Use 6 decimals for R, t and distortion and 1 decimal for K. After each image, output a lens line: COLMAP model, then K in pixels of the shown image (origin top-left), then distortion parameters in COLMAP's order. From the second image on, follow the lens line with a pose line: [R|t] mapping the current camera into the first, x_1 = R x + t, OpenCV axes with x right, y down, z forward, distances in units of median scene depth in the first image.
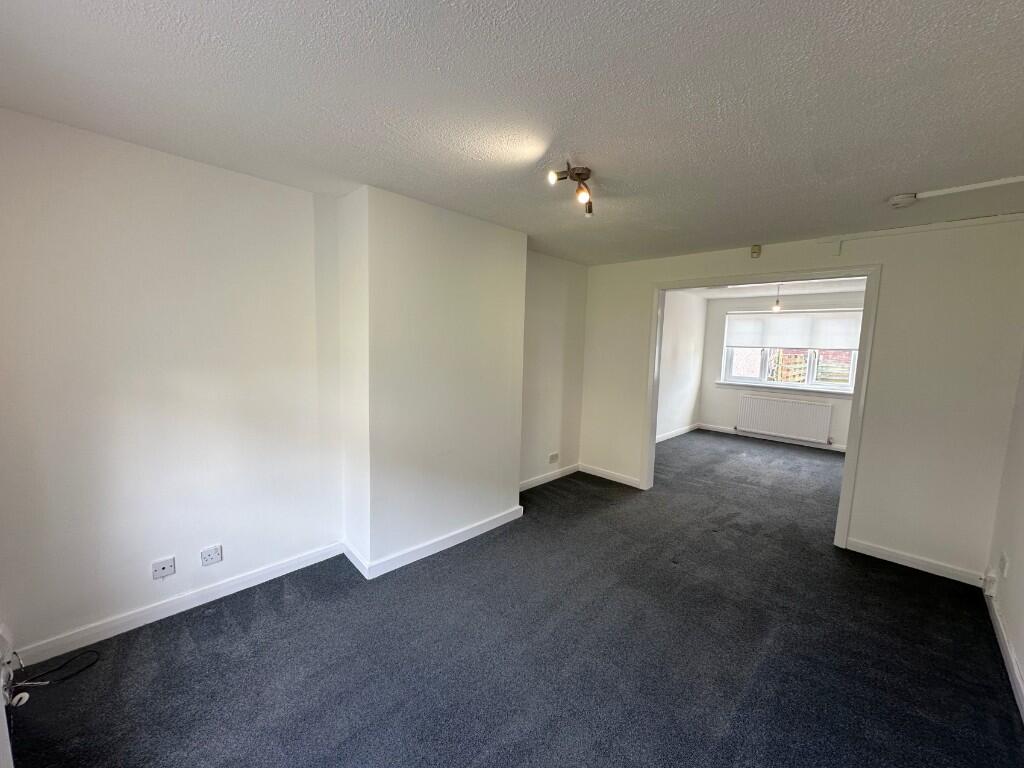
lens RADIAL K [[411.4, 0, 510.9], [0, 411.4, 382.6], [0, 0, 1]] dist [-0.003282, 0.000212]
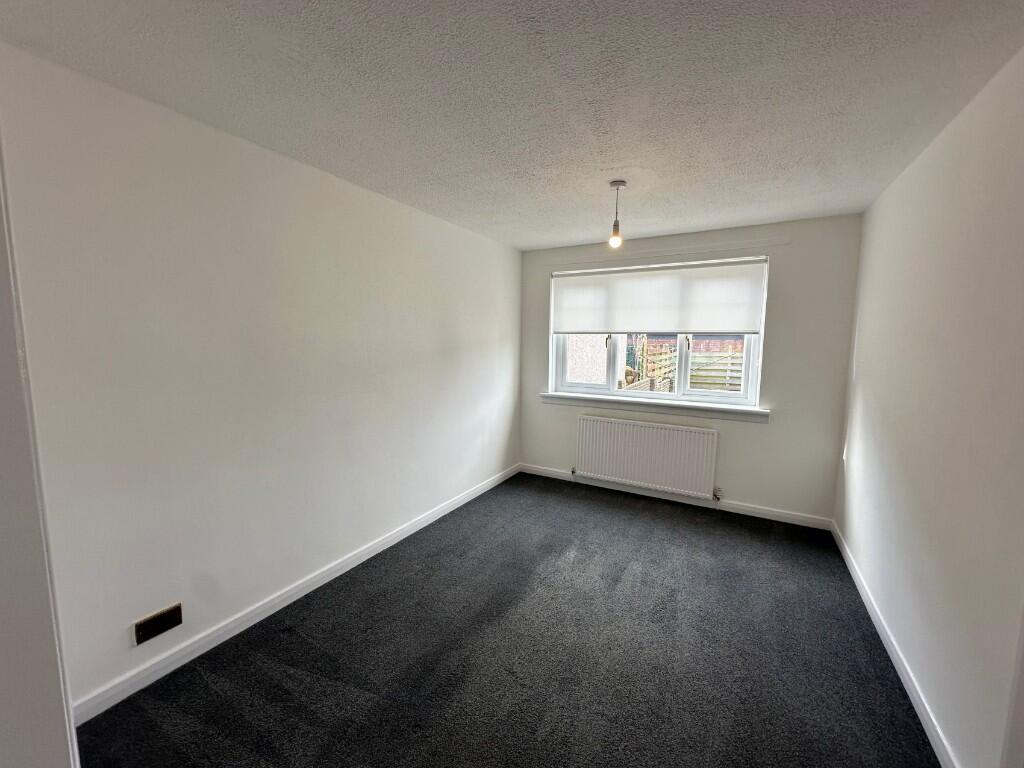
lens RADIAL K [[376.8, 0, 522.5], [0, 376.8, 377.0], [0, 0, 1]] dist [-0.018454, -0.000069]
pose [[0.968540, -0.047583, 0.244265, 0.359823], [0.045101, 0.998858, 0.015750, -0.036712], [-0.244735, -0.004238, 0.969581, 0.510604]]
